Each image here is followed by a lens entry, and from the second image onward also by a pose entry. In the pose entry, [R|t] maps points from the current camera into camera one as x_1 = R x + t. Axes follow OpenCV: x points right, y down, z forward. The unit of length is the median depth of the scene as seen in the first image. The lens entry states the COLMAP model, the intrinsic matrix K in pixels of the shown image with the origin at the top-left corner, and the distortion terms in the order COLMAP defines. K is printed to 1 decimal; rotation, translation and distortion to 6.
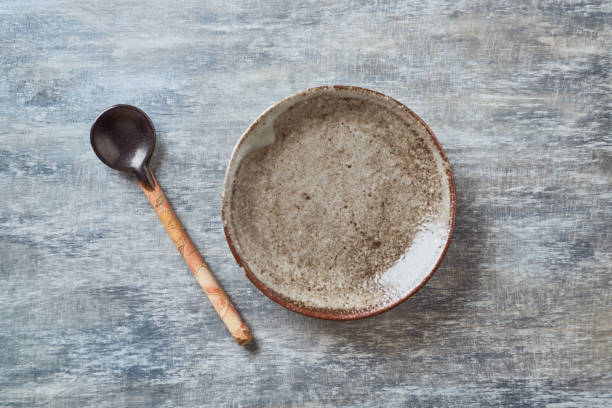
lens RADIAL K [[1096.0, 0, 292.9], [0, 1096.0, 203.2], [0, 0, 1]] dist [-0.015357, 0.188822]
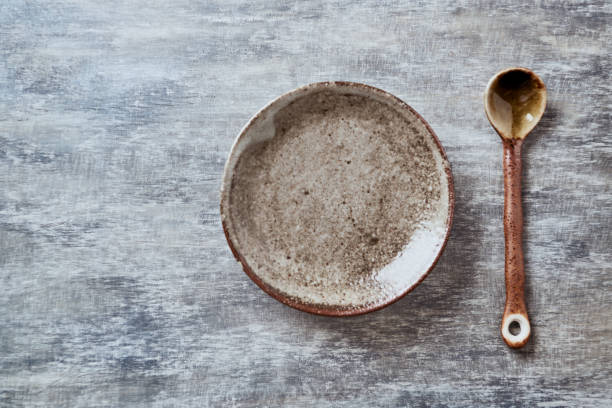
lens RADIAL K [[1096.0, 0, 292.9], [0, 1096.0, 203.2], [0, 0, 1]] dist [-0.015357, 0.188822]
pose [[0.999601, 0.022683, 0.016844, -0.014892], [-0.023153, 0.999334, 0.028198, -0.022868], [-0.016193, -0.028577, 0.999460, 0.001517]]
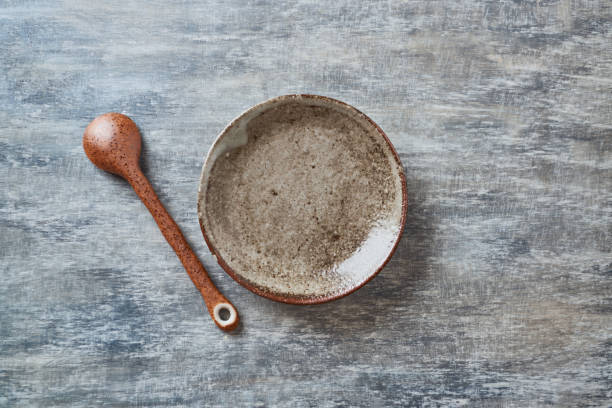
lens RADIAL K [[1096.0, 0, 292.9], [0, 1096.0, 203.2], [0, 0, 1]] dist [-0.015357, 0.188822]
pose [[0.999441, 0.028218, 0.017948, 0.011478], [-0.028580, 0.999387, 0.020239, -0.018241], [-0.017366, -0.020740, 0.999634, -0.111969]]
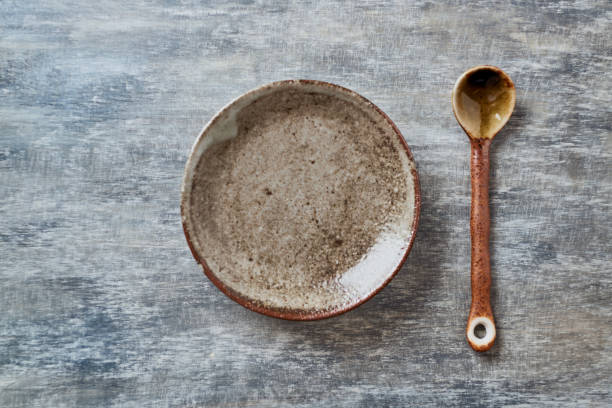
lens RADIAL K [[1096.0, 0, 292.9], [0, 1096.0, 203.2], [0, 0, 1]] dist [-0.015357, 0.188822]
pose [[0.998659, 0.028319, 0.043349, -0.007338], [-0.031126, 0.997367, 0.065497, -0.059275], [-0.041380, -0.066758, 0.996911, 0.025946]]
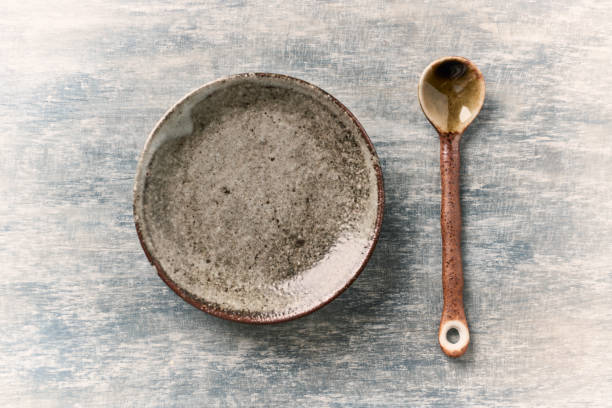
lens RADIAL K [[1096.0, 0, 292.9], [0, 1096.0, 203.2], [0, 0, 1]] dist [-0.015357, 0.188822]
pose [[0.999855, 0.016536, -0.004046, 0.071909], [-0.016436, 0.999584, 0.023682, -0.018091], [0.004436, -0.023612, 0.999711, 0.062287]]
